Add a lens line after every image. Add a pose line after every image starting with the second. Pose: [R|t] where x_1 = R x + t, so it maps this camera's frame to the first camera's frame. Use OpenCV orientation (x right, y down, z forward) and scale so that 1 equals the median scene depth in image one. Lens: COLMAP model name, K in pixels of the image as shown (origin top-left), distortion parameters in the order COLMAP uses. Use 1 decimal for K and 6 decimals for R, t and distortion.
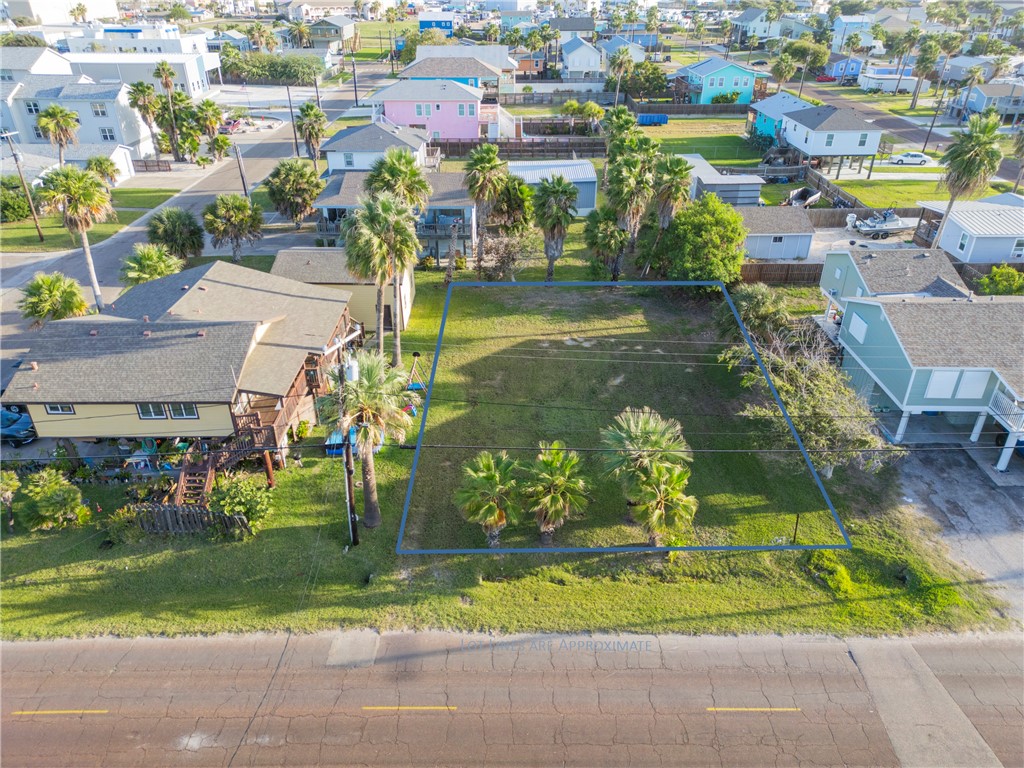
lens RADIAL K [[714.7, 0, 512.0], [0, 714.7, 384.0], [0, 0, 1]] dist [0.075852, -0.070938]
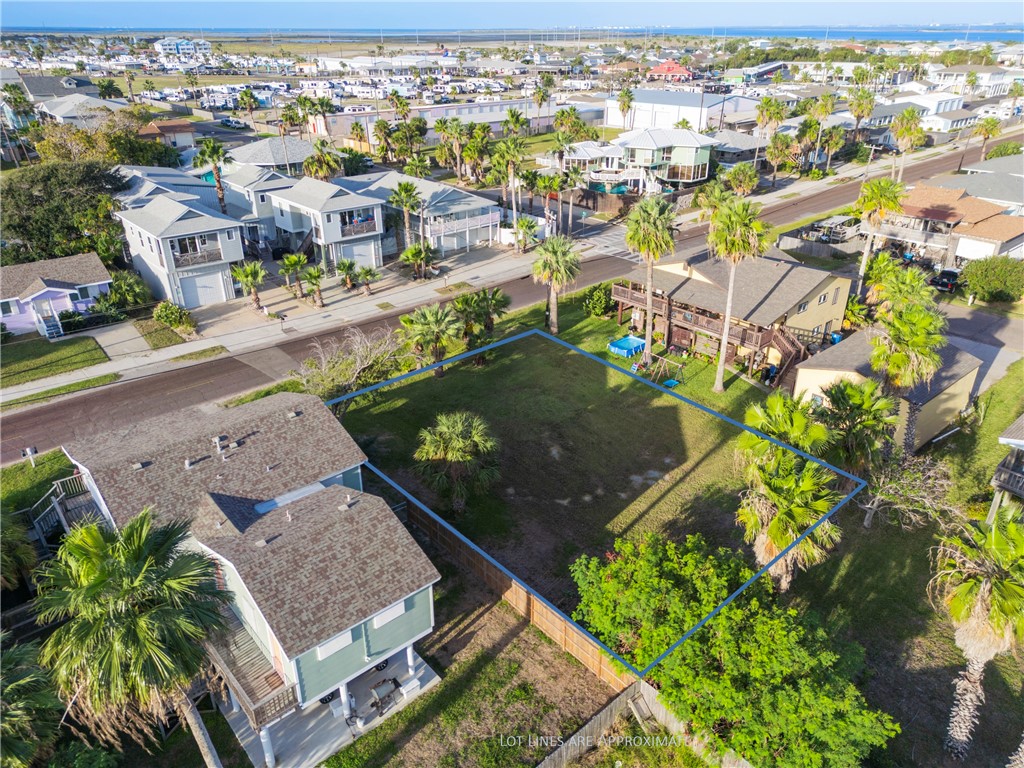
lens RADIAL K [[730.8, 0, 509.1], [0, 730.8, 355.0], [0, 0, 1]] dist [0.077662, -0.046401]
pose [[-0.754649, 0.268824, -0.598530, 0.495438], [-0.321455, 0.643756, 0.694439, -0.498366], [0.571990, 0.716458, -0.399395, 0.835342]]
